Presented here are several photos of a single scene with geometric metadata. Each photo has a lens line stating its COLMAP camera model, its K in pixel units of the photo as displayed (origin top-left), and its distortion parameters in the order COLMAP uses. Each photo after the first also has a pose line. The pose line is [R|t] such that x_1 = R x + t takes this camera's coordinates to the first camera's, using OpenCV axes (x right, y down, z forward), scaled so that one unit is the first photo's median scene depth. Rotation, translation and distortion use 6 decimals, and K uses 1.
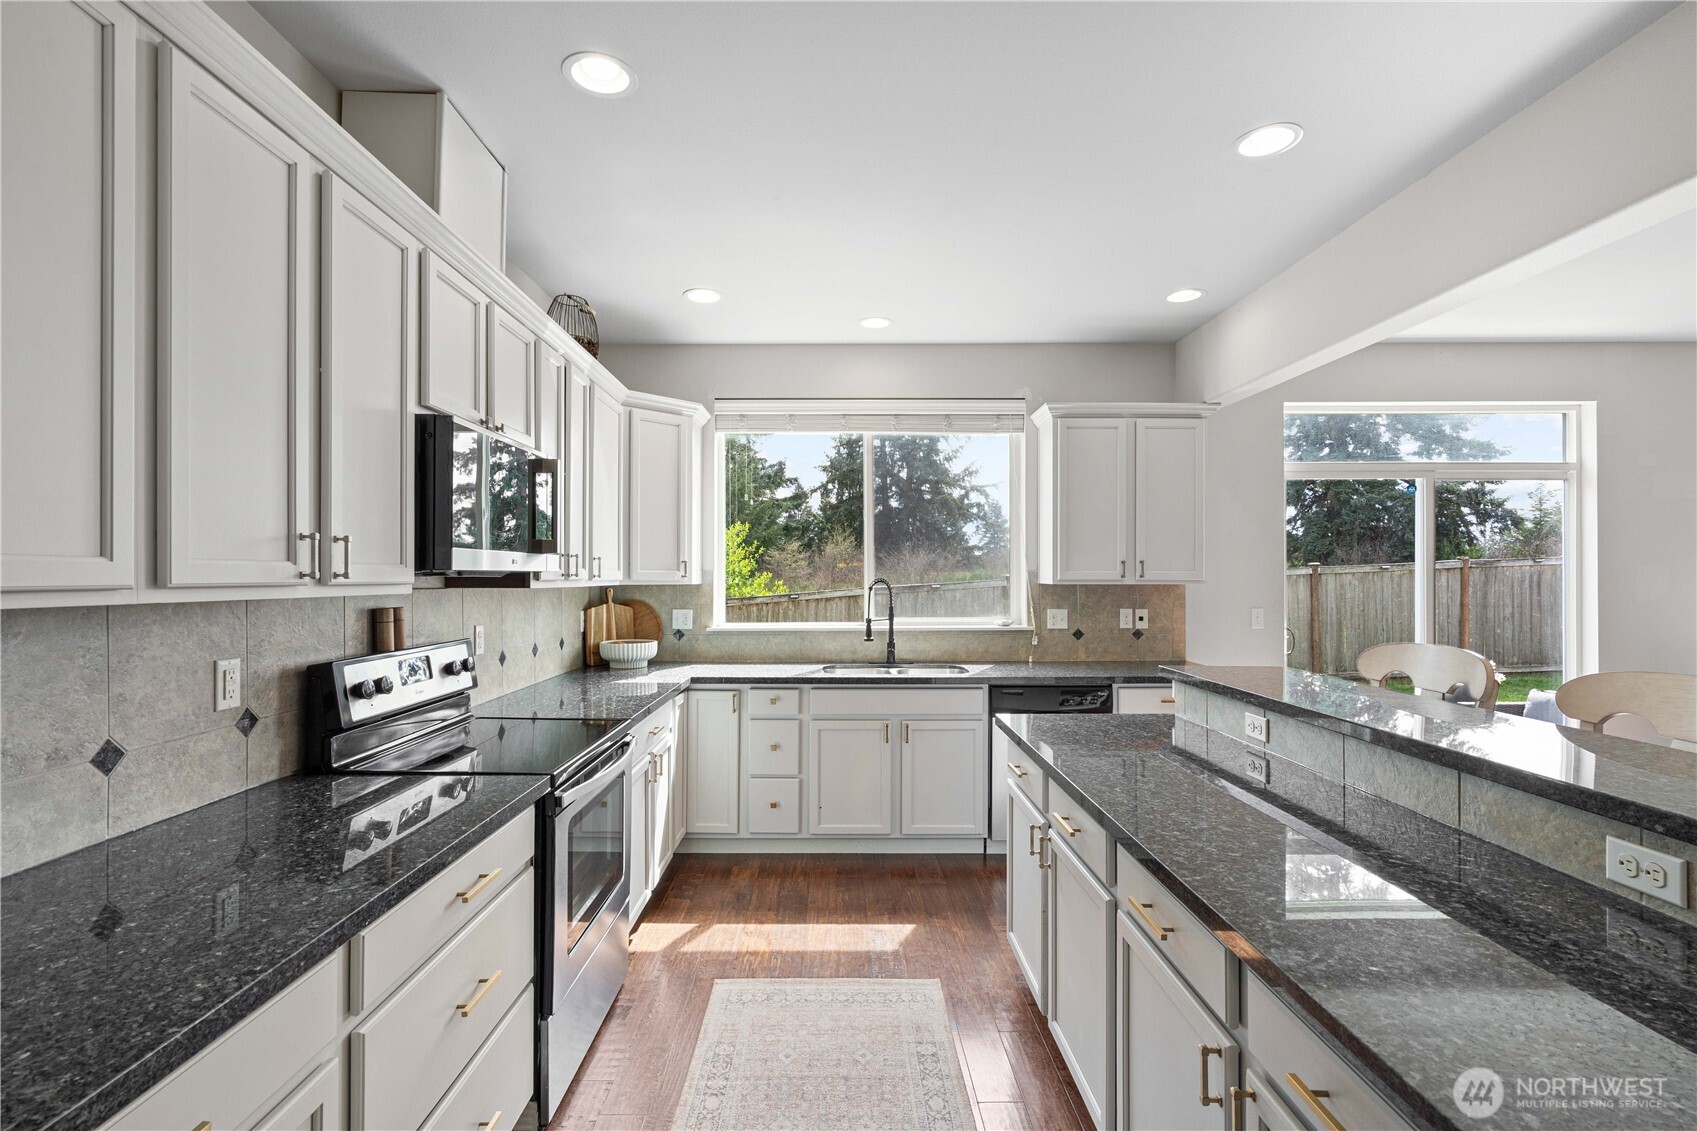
lens RADIAL K [[770.1, 0, 843.3], [0, 770.1, 576.0], [0, 0, 1]] dist [-0.001508, 0.001425]
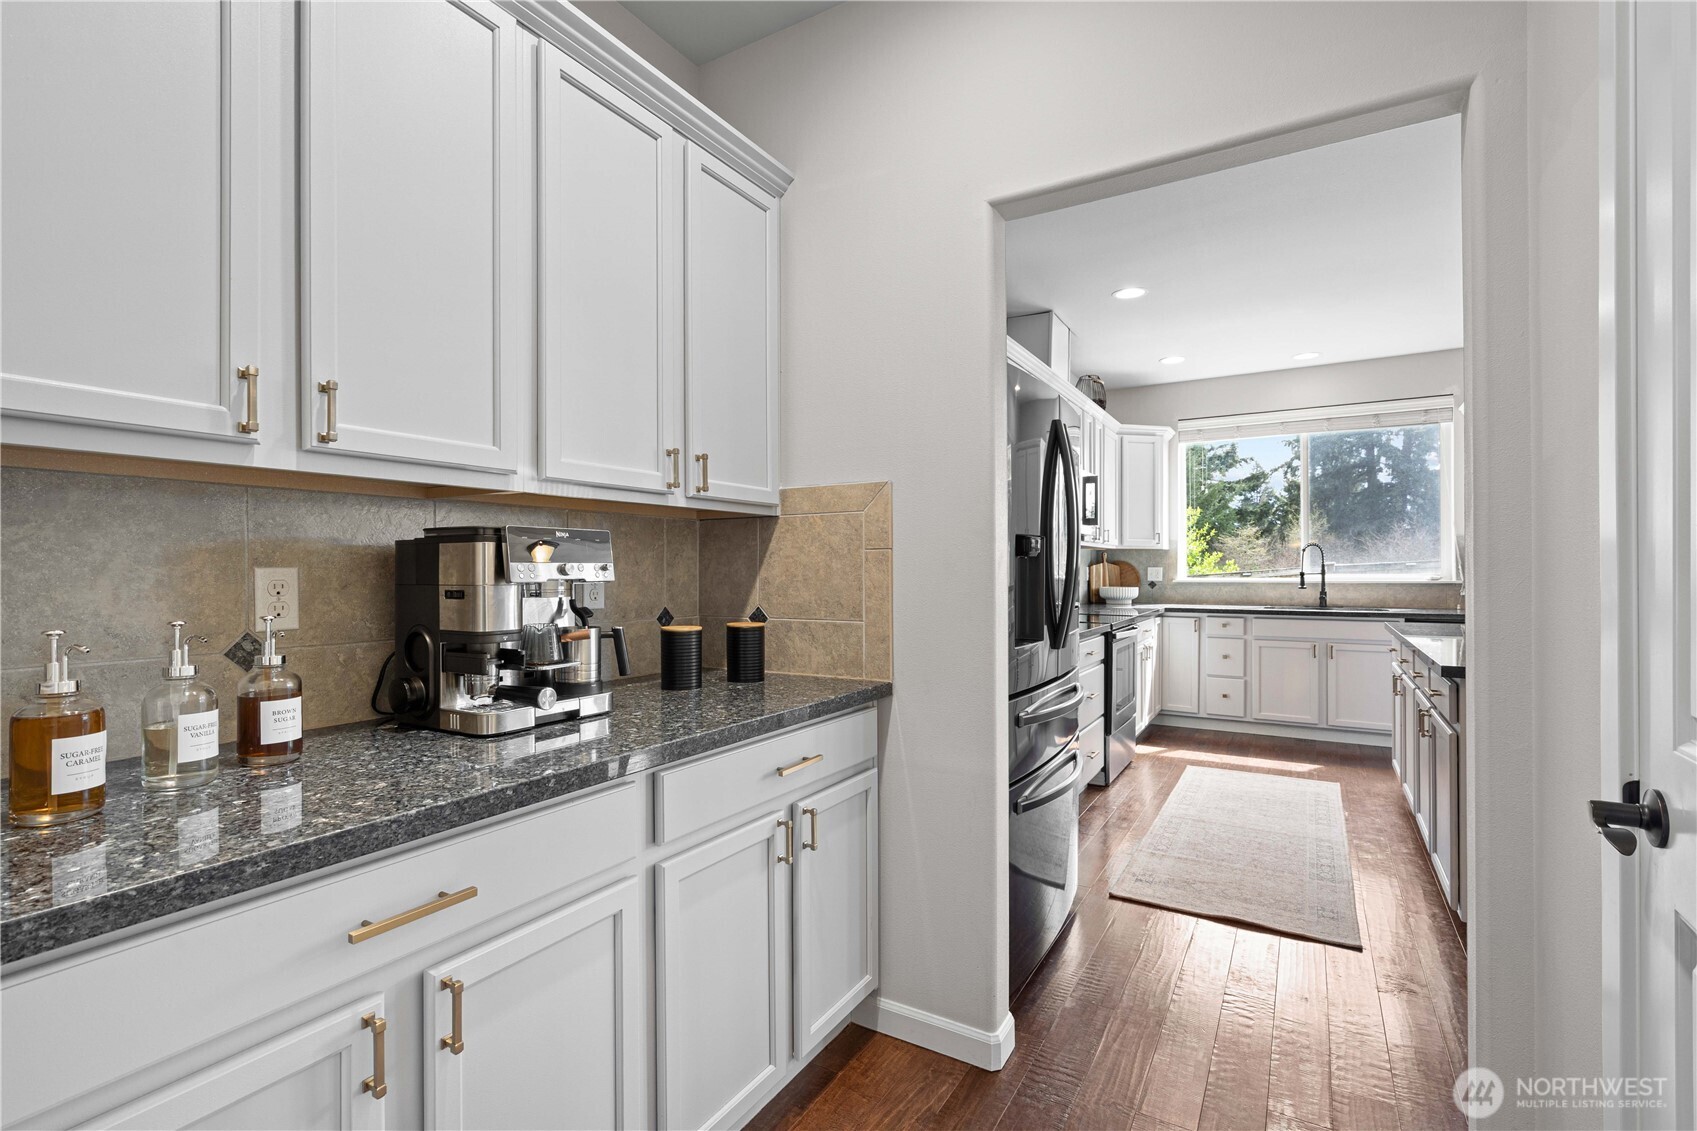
lens RADIAL K [[770.1, 0, 841.7], [0, 770.1, 564.6], [0, 0, 1]] dist [-0.001508, 0.001425]
pose [[0.851284, -0.004047, -0.524690, 0.051604], [0.002394, 0.999990, -0.003828, 0.042829], [0.524701, 0.002002, 0.851285, -0.555602]]
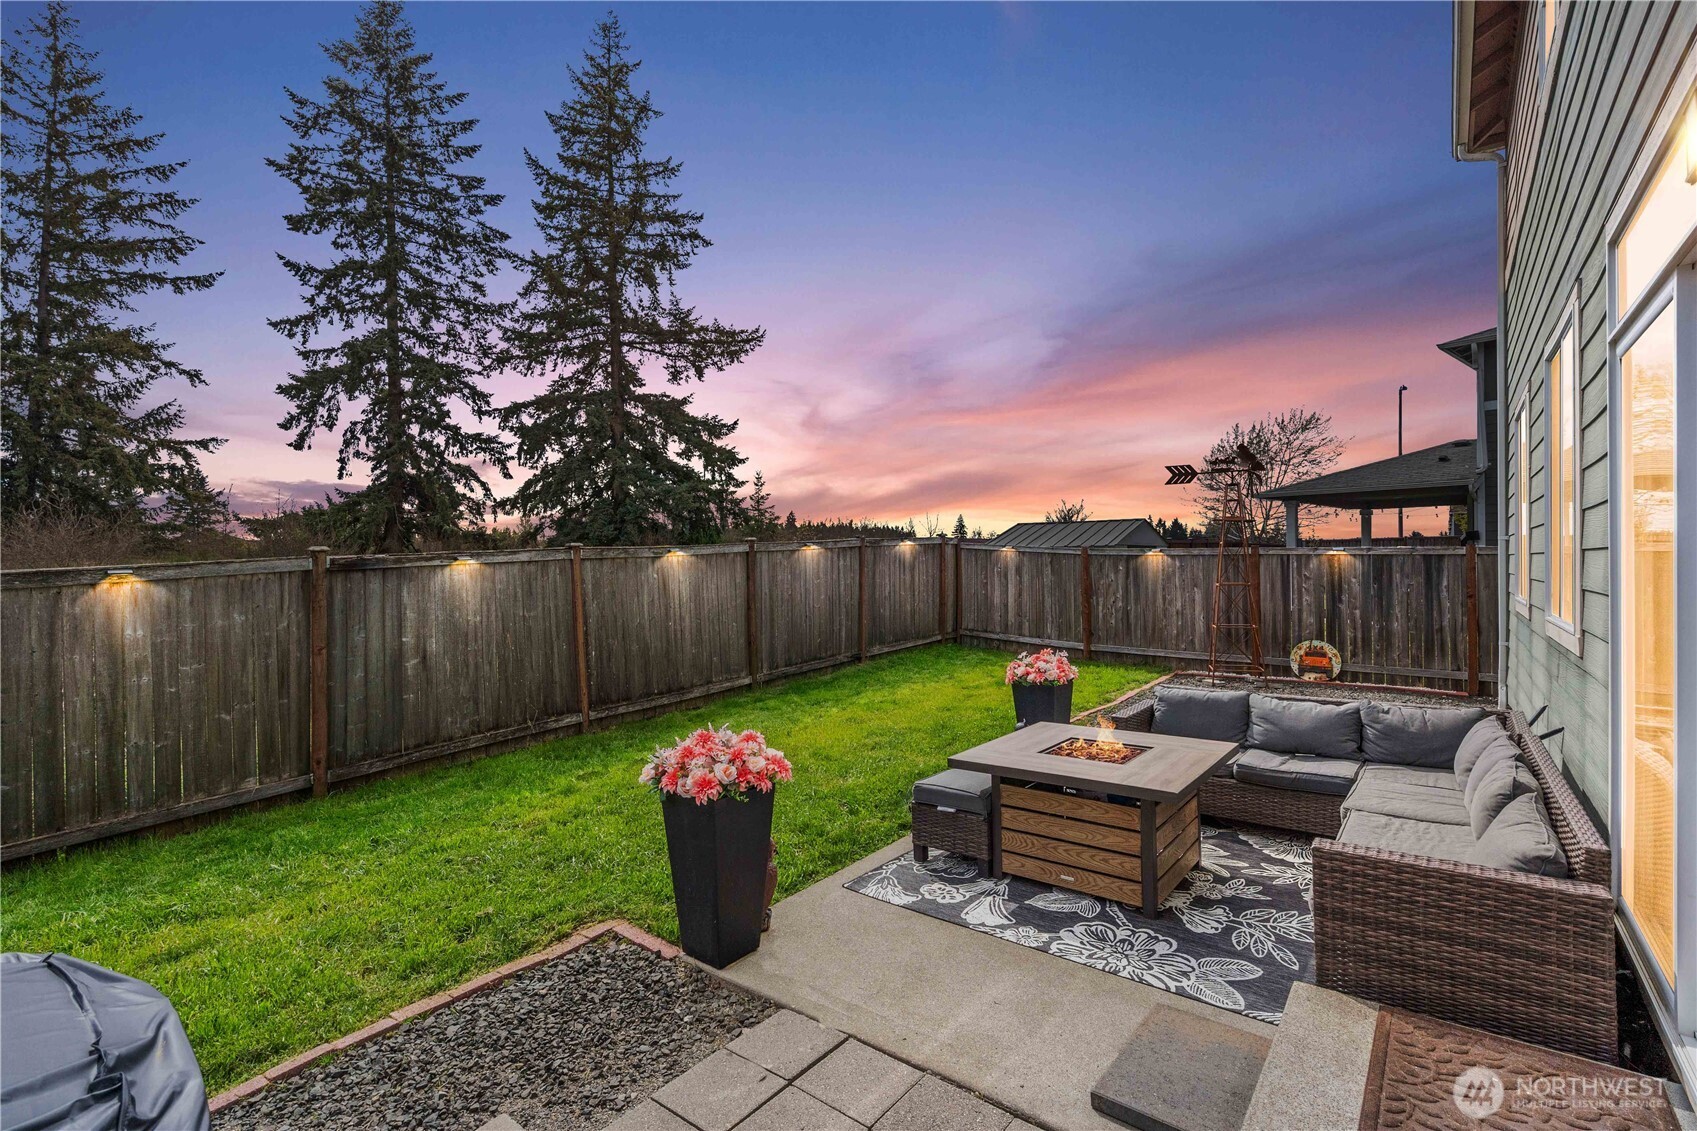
lens RADIAL K [[770.1, 0, 837.1], [0, 770.1, 563.1], [0, 0, 1]] dist [-0.001508, 0.001425]
pose [[0.628762, -0.002108, 0.777595, 0.106629], [0.005051, 0.999986, -0.001373, 0.030431], [-0.777581, 0.004791, 0.628764, 1.149630]]
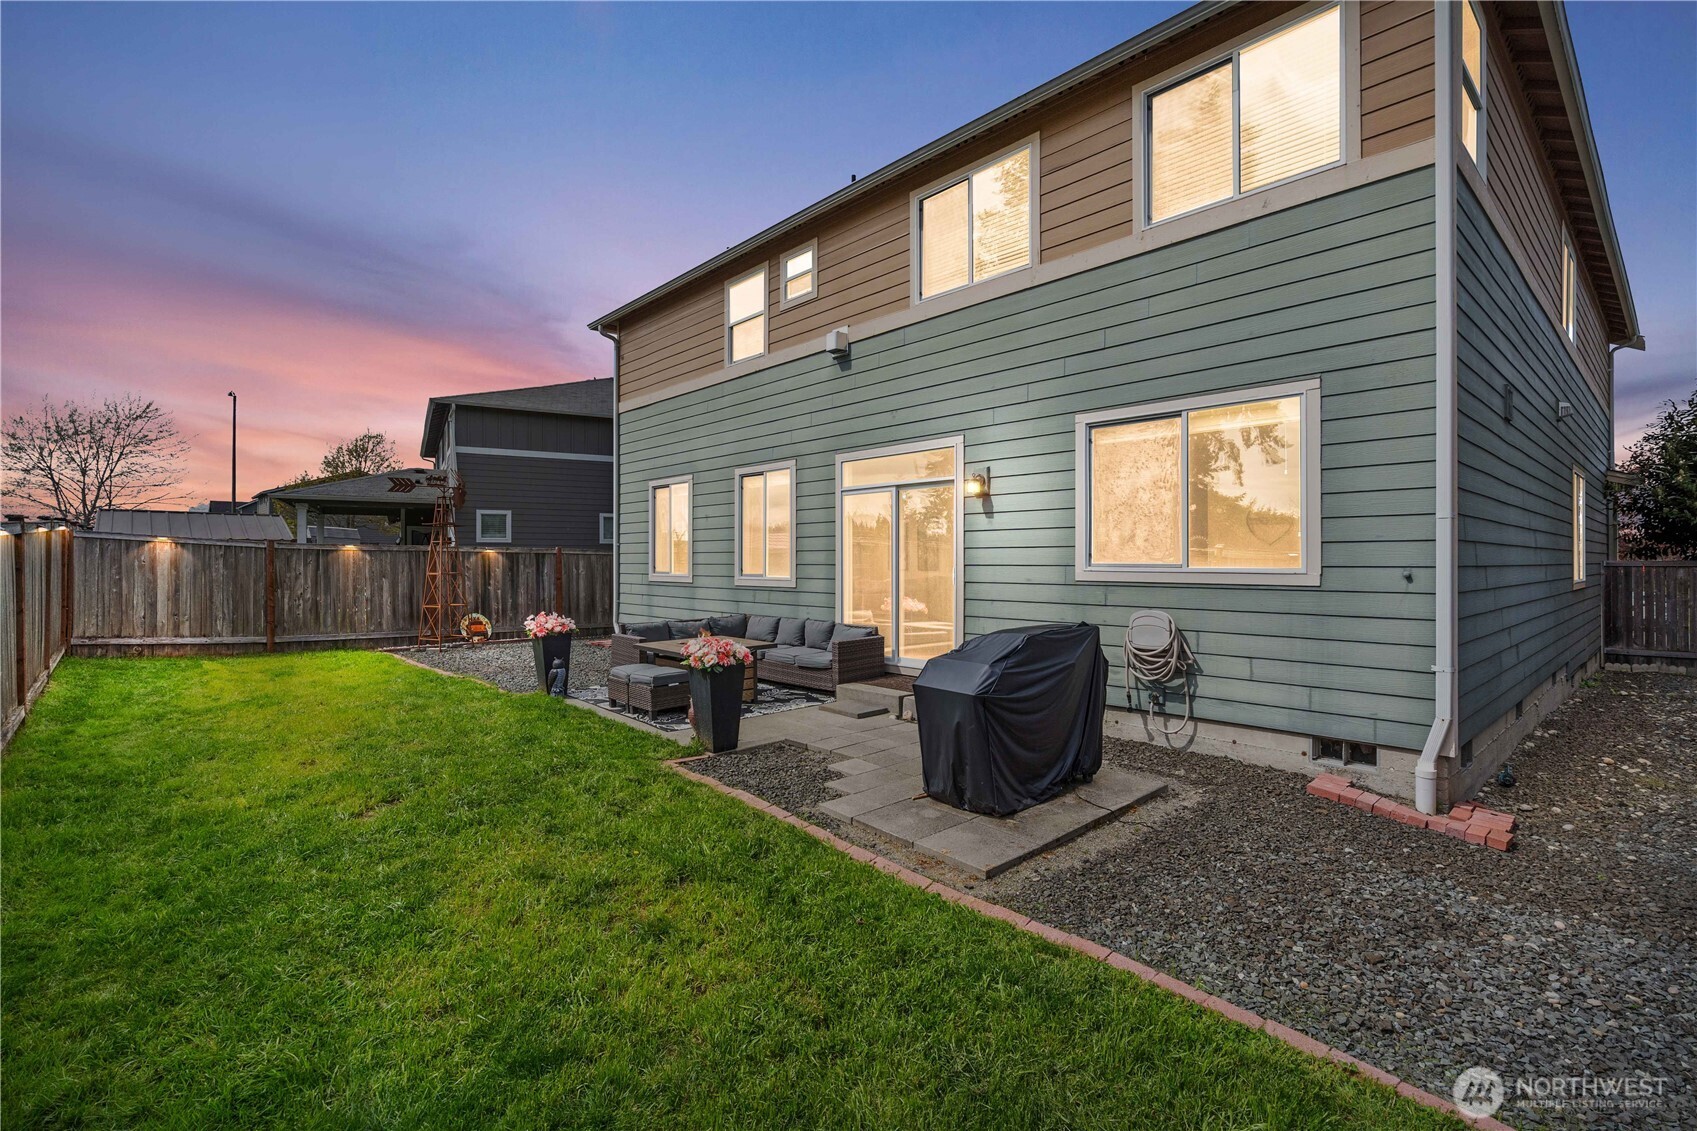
lens RADIAL K [[770.1, 0, 848.9], [0, 770.1, 562.1], [0, 0, 1]] dist [-0.001508, 0.001425]
pose [[-0.669266, -0.002657, 0.743018, -0.087923], [-0.000989, 0.999996, 0.002685, 0.032910], [-0.743022, 0.001062, -0.669266, 1.487449]]
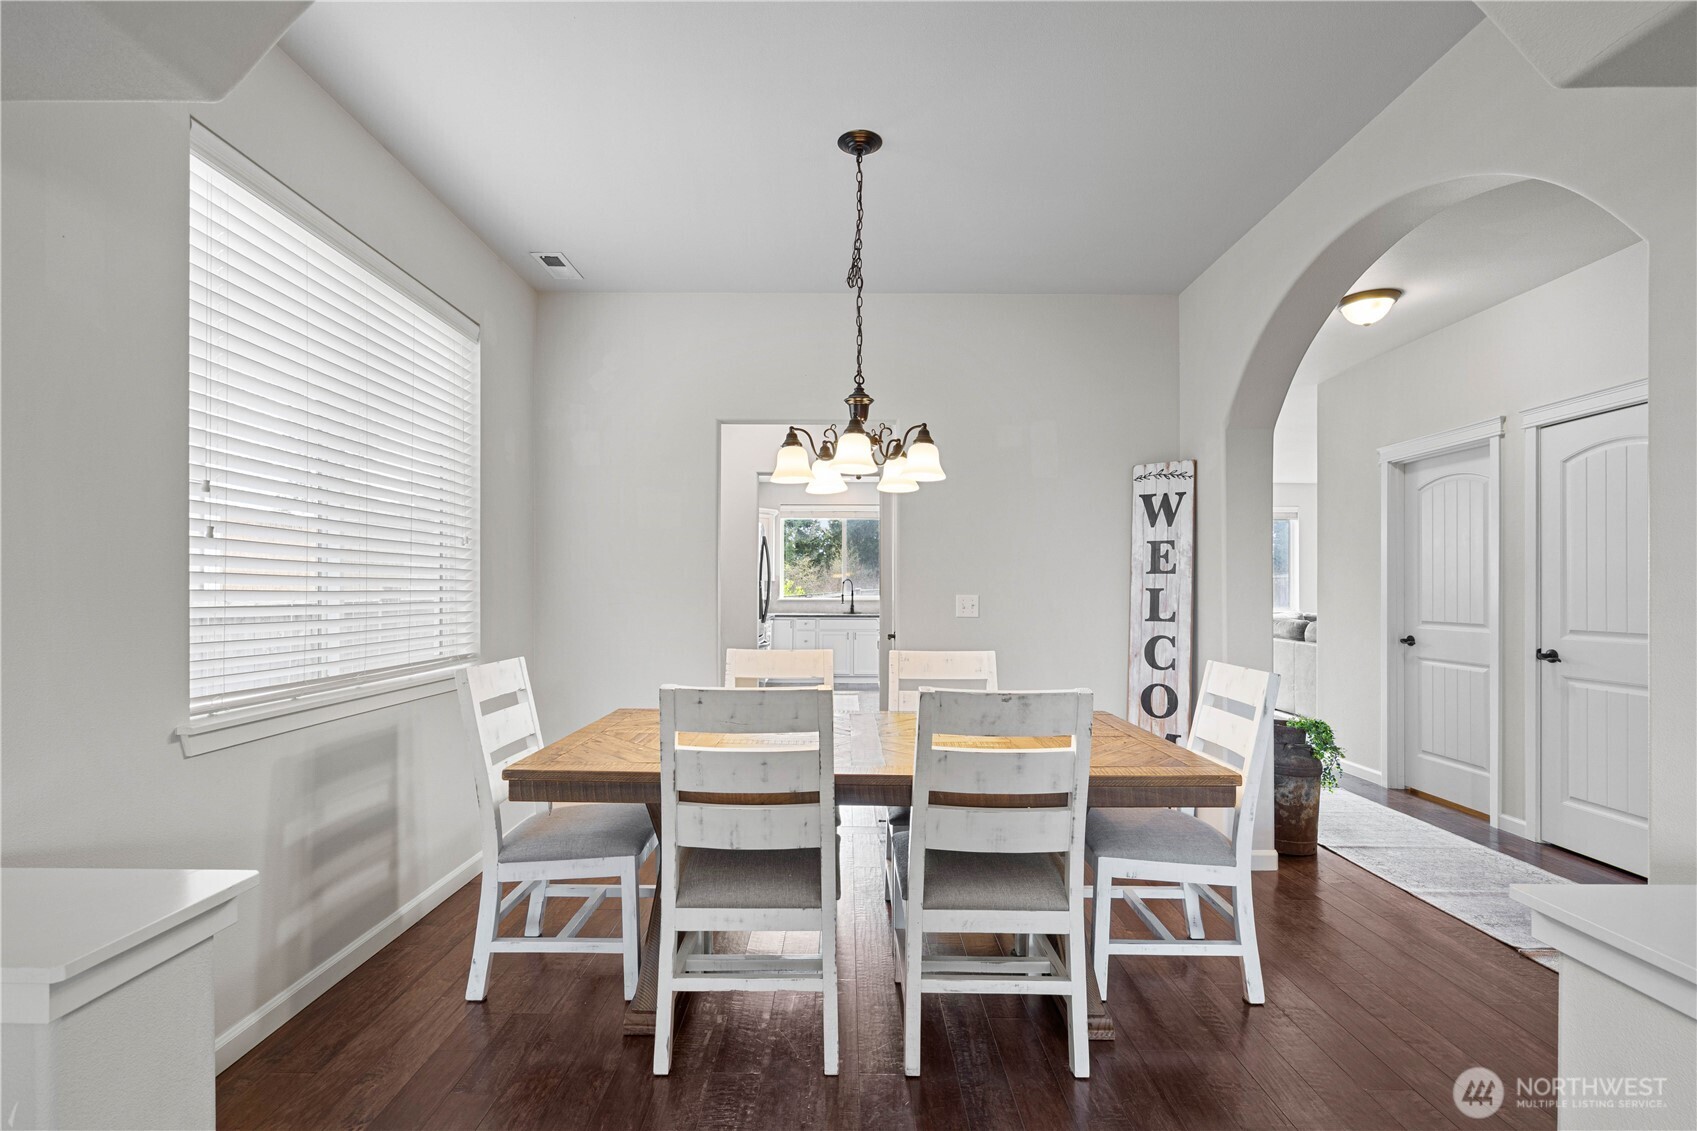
lens RADIAL K [[770.1, 0, 844.9], [0, 770.1, 580.3], [0, 0, 1]] dist [-0.001508, 0.001425]
pose [[0.999948, -0.002739, -0.009786, 0.061932], [0.002609, 0.999909, -0.013198, 0.040642], [0.009821, 0.013172, 0.999865, -1.427134]]
